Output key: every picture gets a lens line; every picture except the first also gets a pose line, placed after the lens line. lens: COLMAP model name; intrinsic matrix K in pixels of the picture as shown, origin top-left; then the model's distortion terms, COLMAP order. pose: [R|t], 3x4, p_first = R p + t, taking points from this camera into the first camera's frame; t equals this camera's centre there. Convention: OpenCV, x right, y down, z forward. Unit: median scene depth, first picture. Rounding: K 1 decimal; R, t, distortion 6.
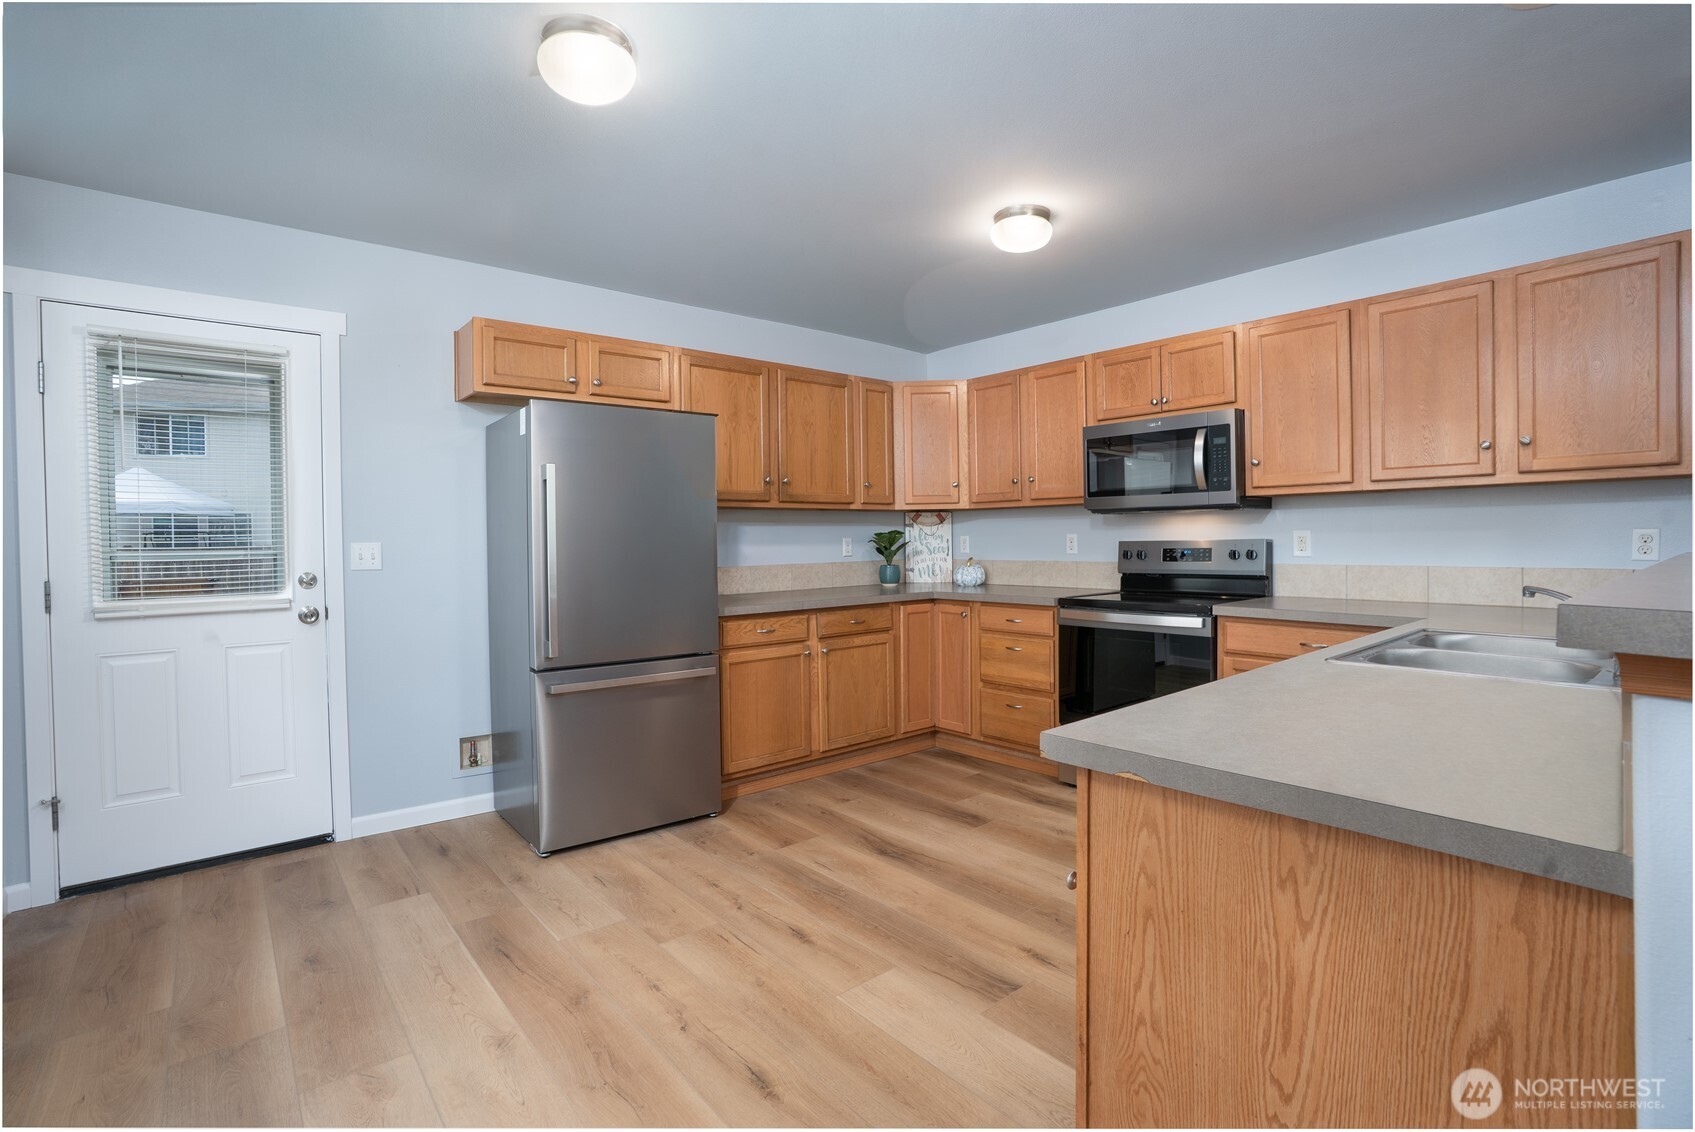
lens RADIAL K [[789.1, 0, 838.7], [0, 789.1, 551.1], [0, 0, 1]] dist [-0.076011, 0.033898]
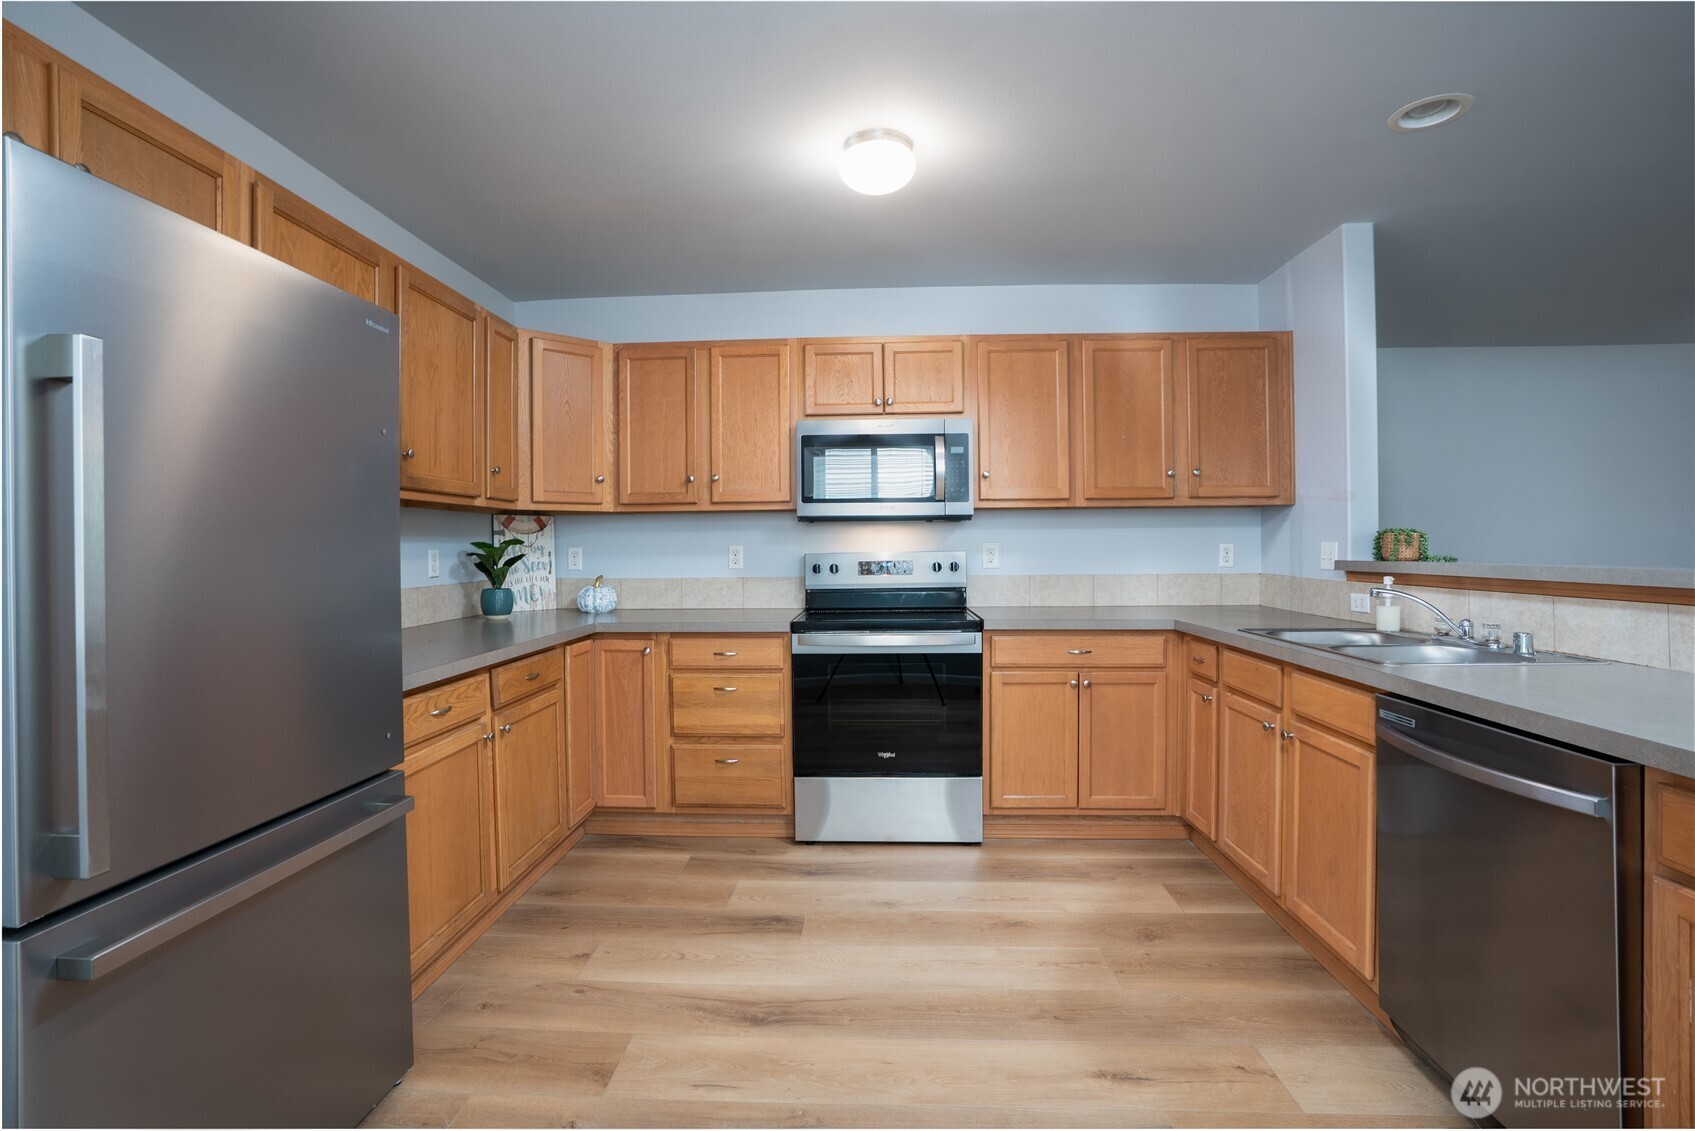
lens RADIAL K [[789.1, 0, 838.7], [0, 789.1, 550.6], [0, 0, 1]] dist [-0.076011, 0.033898]
pose [[0.676988, 0.002107, 0.735991, -0.291854], [0.011493, 0.999844, -0.013435, -0.003978], [-0.735904, 0.017554, 0.676858, 0.382129]]
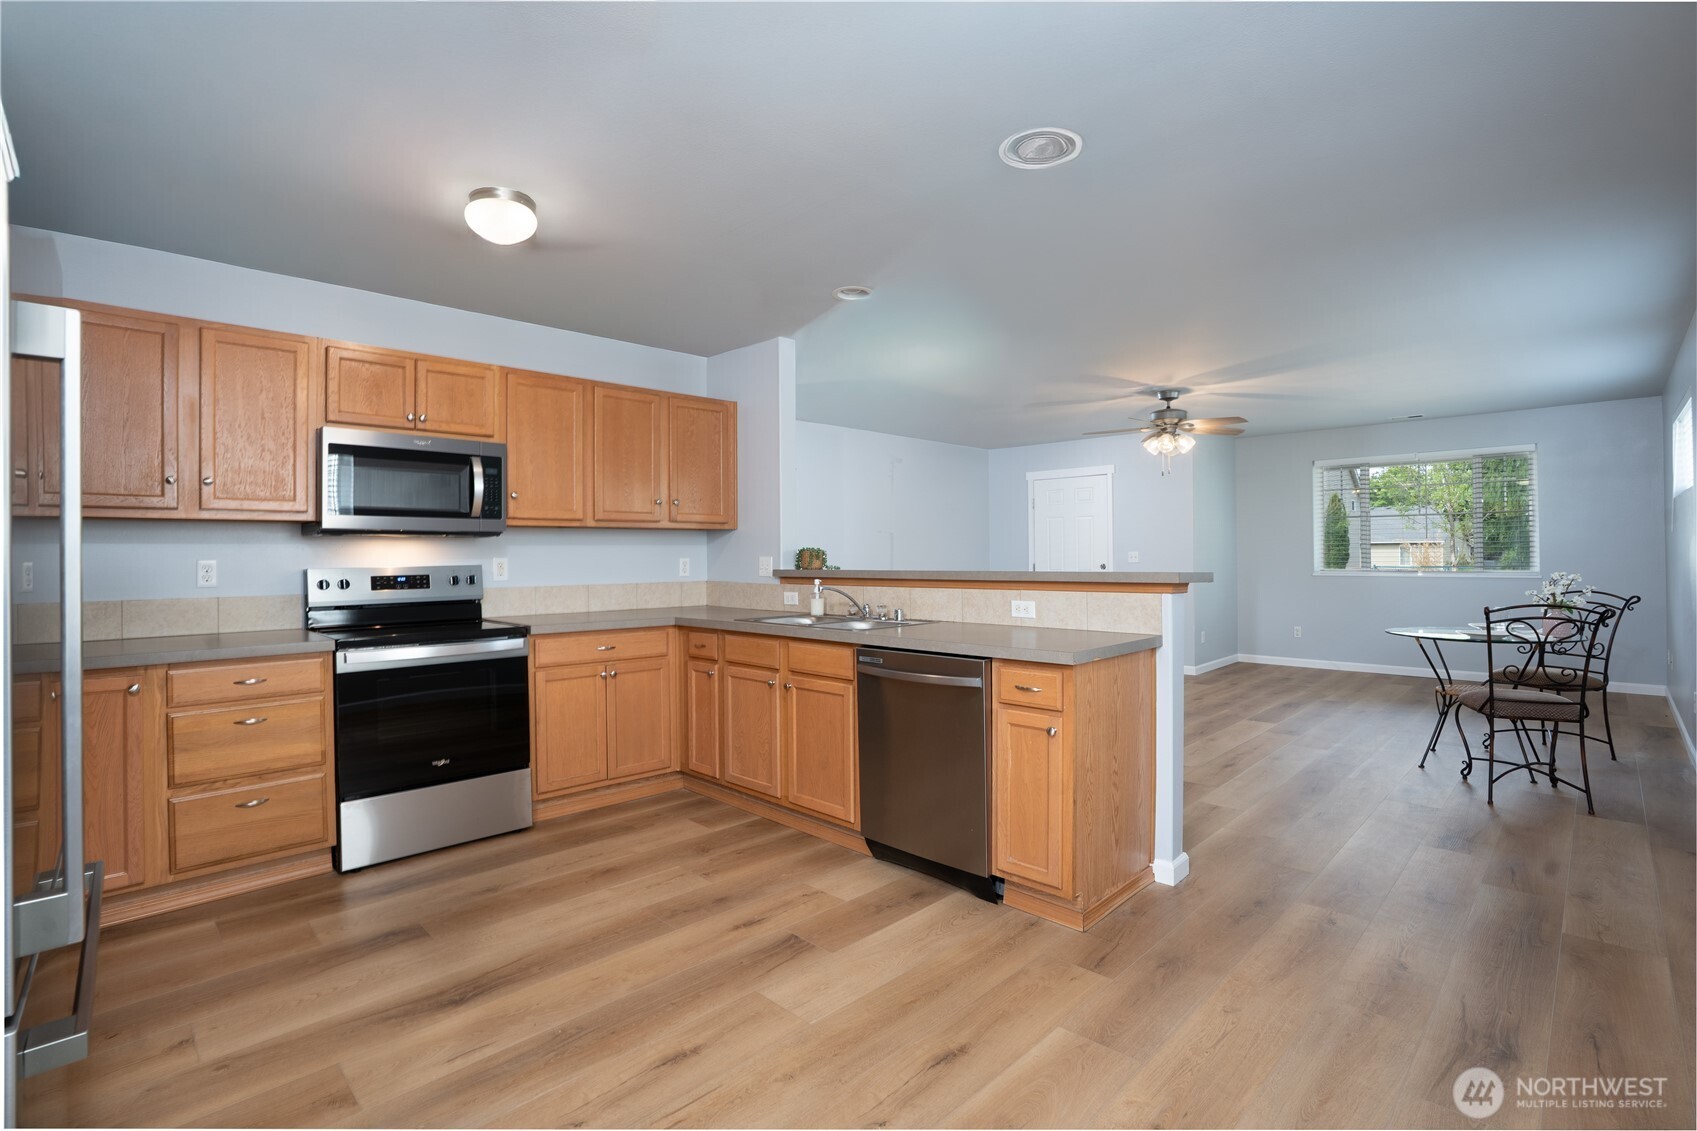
lens RADIAL K [[790.0, 0, 839.7], [0, 790.0, 550.6], [0, 0, 1]] dist [-0.076011, 0.033898]
pose [[-0.090281, 0.020002, 0.995715, -0.520547], [0.024547, 0.999539, -0.017853, -0.003695], [-0.995614, 0.022830, -0.090730, 0.542564]]
